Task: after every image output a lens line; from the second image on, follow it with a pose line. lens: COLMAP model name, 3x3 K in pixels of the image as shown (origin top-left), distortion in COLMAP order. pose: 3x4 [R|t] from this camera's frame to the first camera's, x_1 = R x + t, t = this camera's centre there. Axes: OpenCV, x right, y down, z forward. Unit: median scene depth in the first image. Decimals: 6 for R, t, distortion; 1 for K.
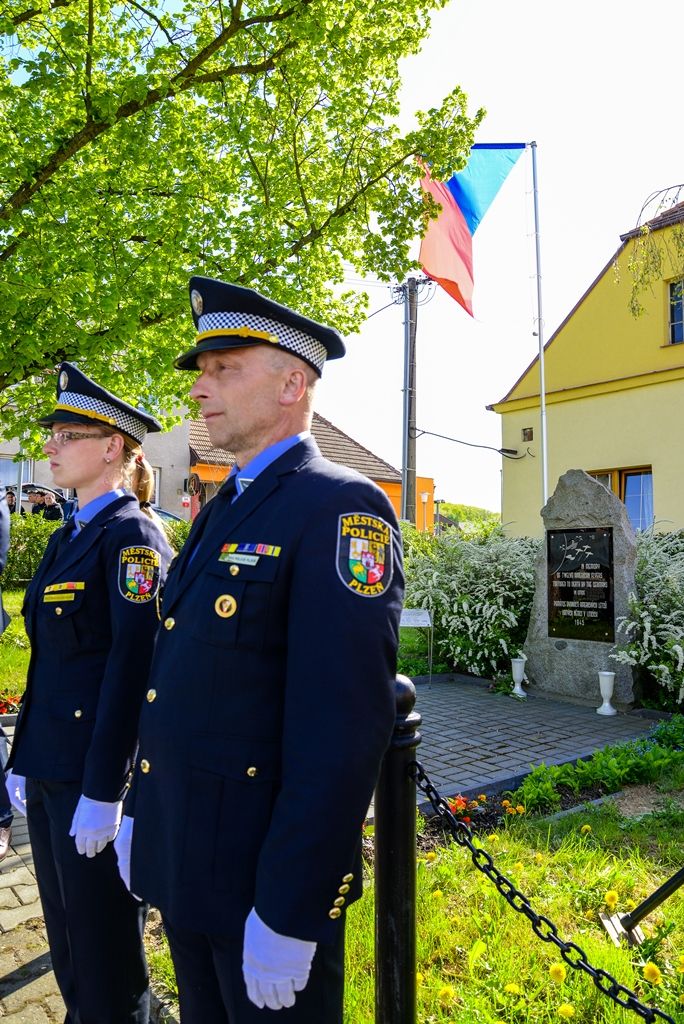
lens RADIAL K [[755.4, 0, 342.0], [0, 755.4, 512.0], [0, 0, 1]] dist [-0.078694, -0.000126]
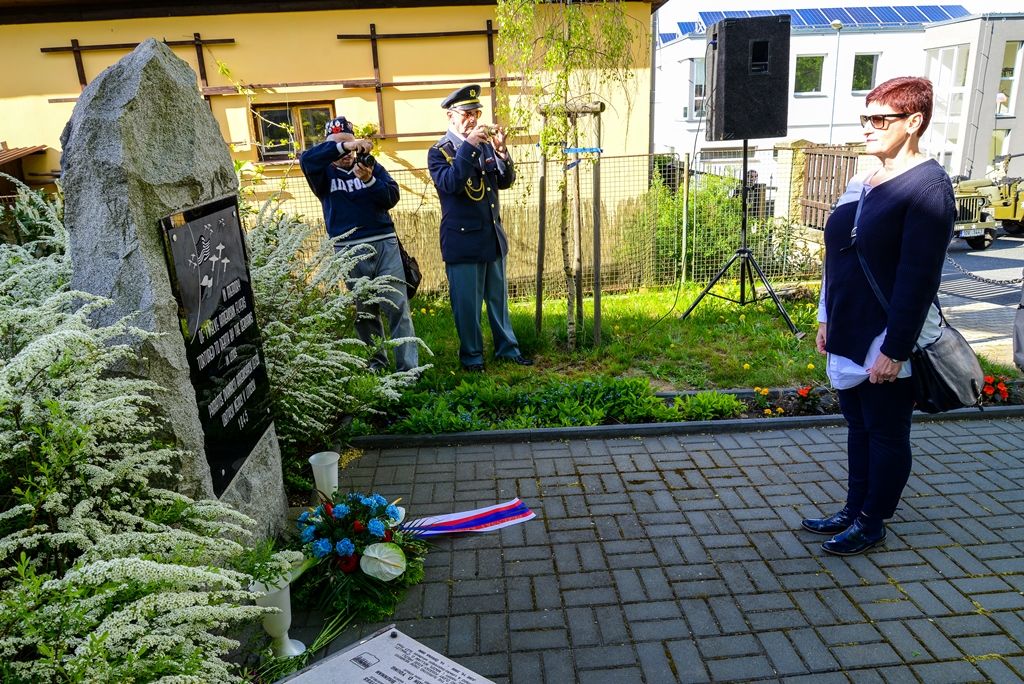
lens RADIAL K [[688.6, 0, 512.0], [0, 688.6, 342.0], [0, 0, 1]] dist [-0.041350, 0.002162]
pose [[-0.831844, -0.142180, 0.536489, -0.023351], [-0.000634, 0.966873, 0.255256, -0.000122], [-0.555009, 0.211993, -0.804378, 1.179633]]
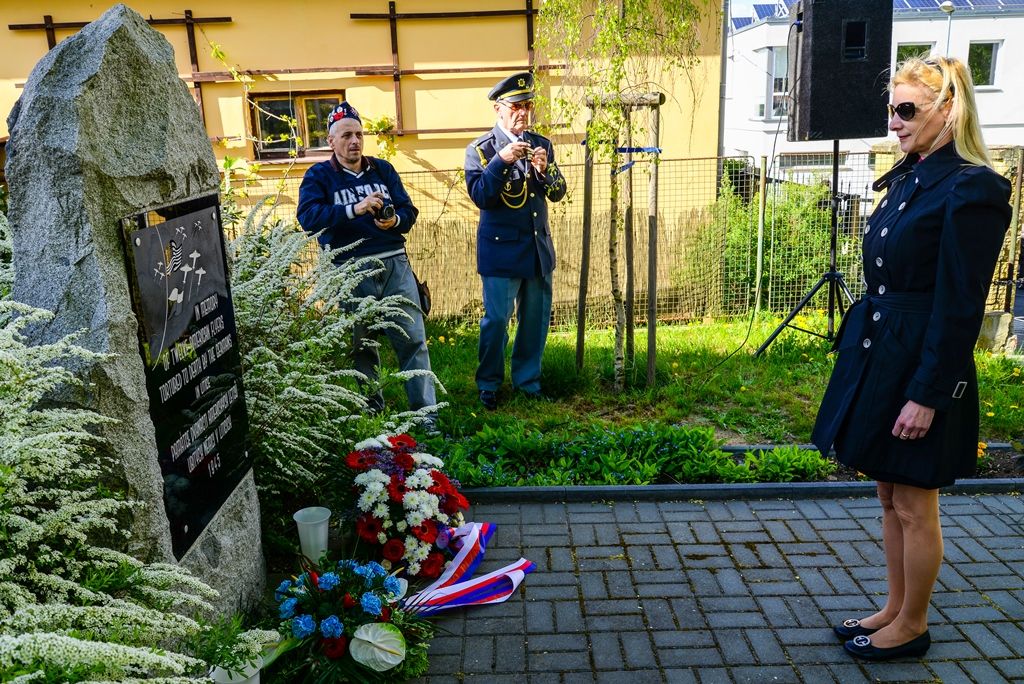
lens RADIAL K [[820.2, 0, 512.0], [0, 820.2, 342.0], [0, 0, 1]] dist [-0.039027, 0.002739]
pose [[-0.802796, -0.136174, 0.580495, -0.018759], [-0.013215, 0.977396, 0.211005, 0.003705], [-0.596107, 0.161723, -0.786449, 1.168425]]
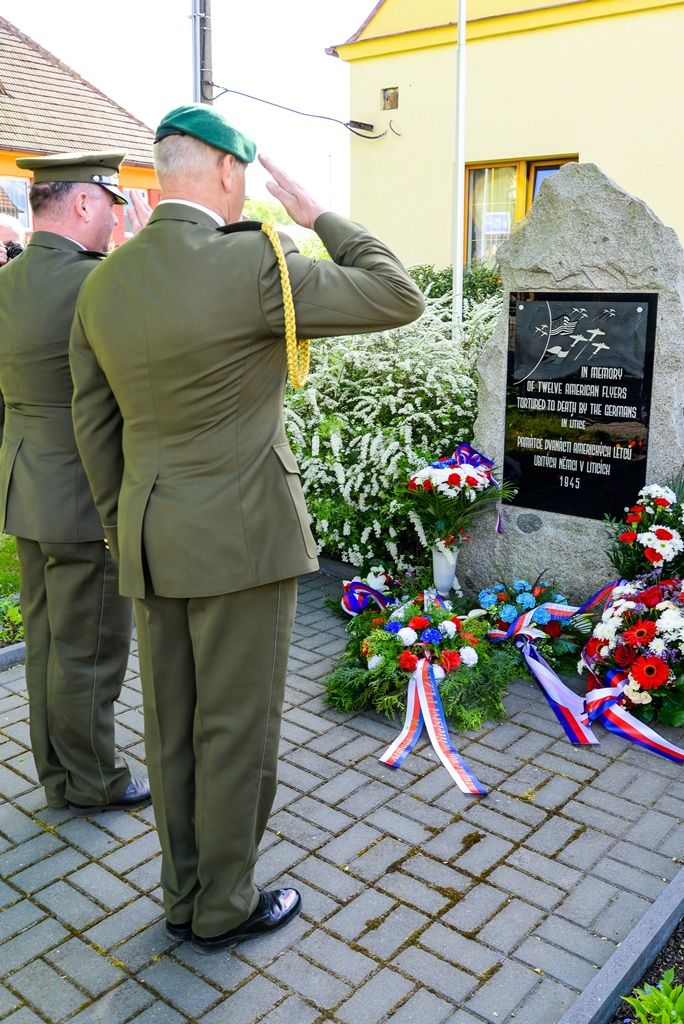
lens RADIAL K [[958.9, 0, 342.0], [0, 958.9, 512.0], [0, 0, 1]] dist [-0.040863, 0.003502]
pose [[0.973779, -0.058274, 0.219906, 0.022835], [-0.010447, 0.954162, 0.299108, -0.024420], [-0.227256, -0.293562, 0.928534, 0.411589]]
